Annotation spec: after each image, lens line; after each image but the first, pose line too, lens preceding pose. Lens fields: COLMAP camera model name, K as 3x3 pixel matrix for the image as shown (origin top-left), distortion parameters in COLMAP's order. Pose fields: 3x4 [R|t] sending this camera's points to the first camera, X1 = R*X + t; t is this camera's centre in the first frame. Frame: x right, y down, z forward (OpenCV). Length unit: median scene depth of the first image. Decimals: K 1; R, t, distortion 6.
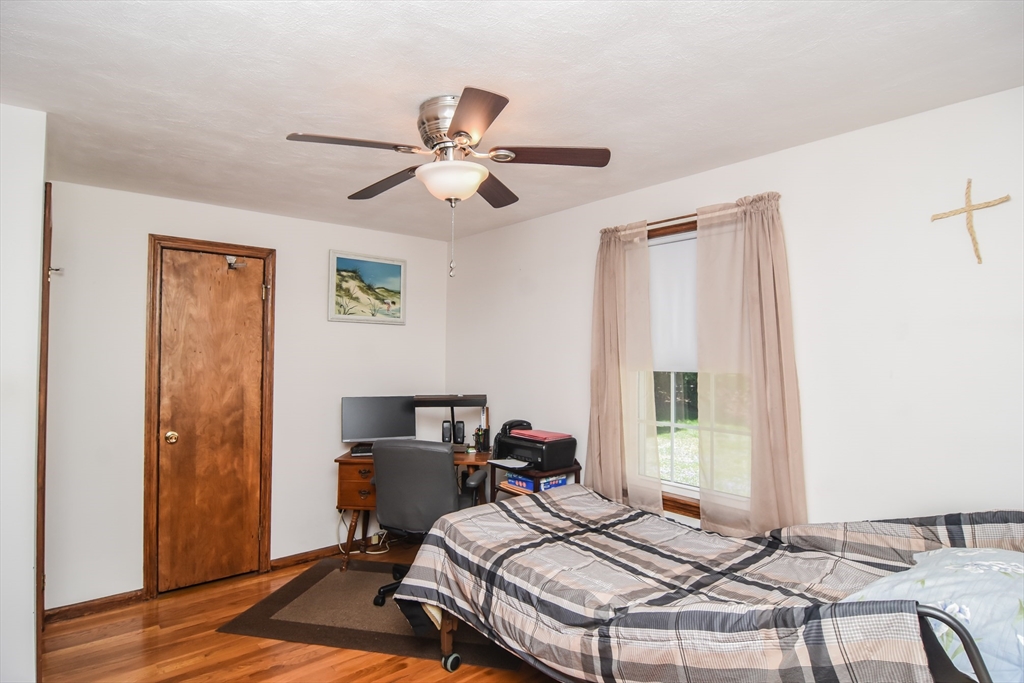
lens RADIAL K [[549.1, 0, 513.7], [0, 549.1, 334.4], [0, 0, 1]] dist [-0.008075, -0.006881]
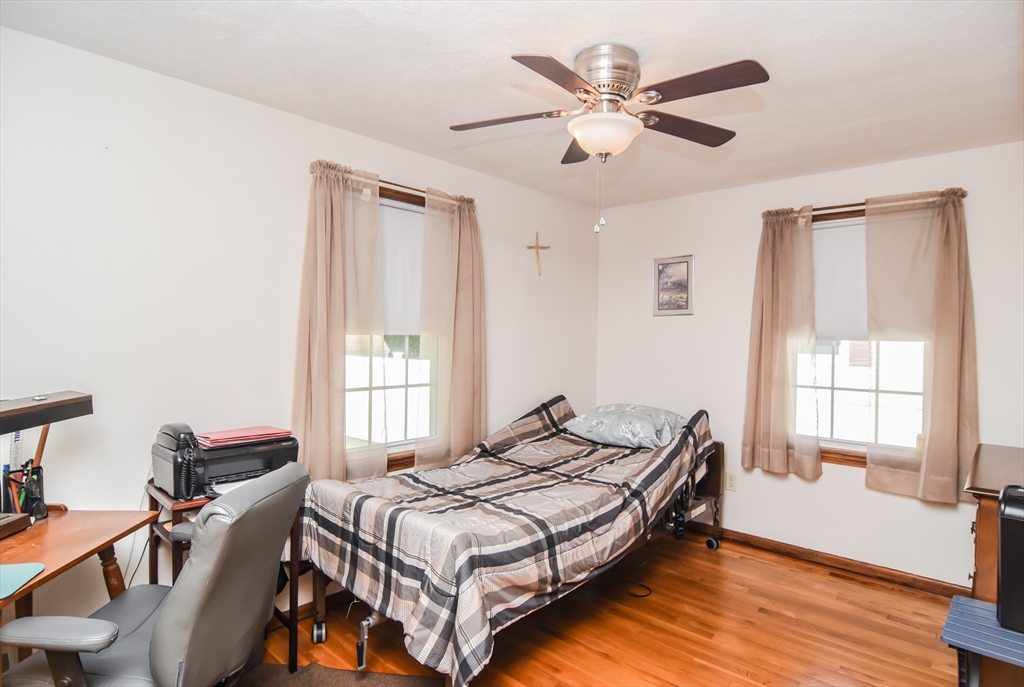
lens RADIAL K [[549.1, 0, 513.7], [0, 549.1, 341.8], [0, 0, 1]] dist [-0.008075, -0.006881]
pose [[-0.127726, -0.016827, 0.991667, -0.931129], [-0.042930, 0.999013, 0.011422, 0.073083], [-0.990880, -0.041113, -0.128323, 1.122936]]
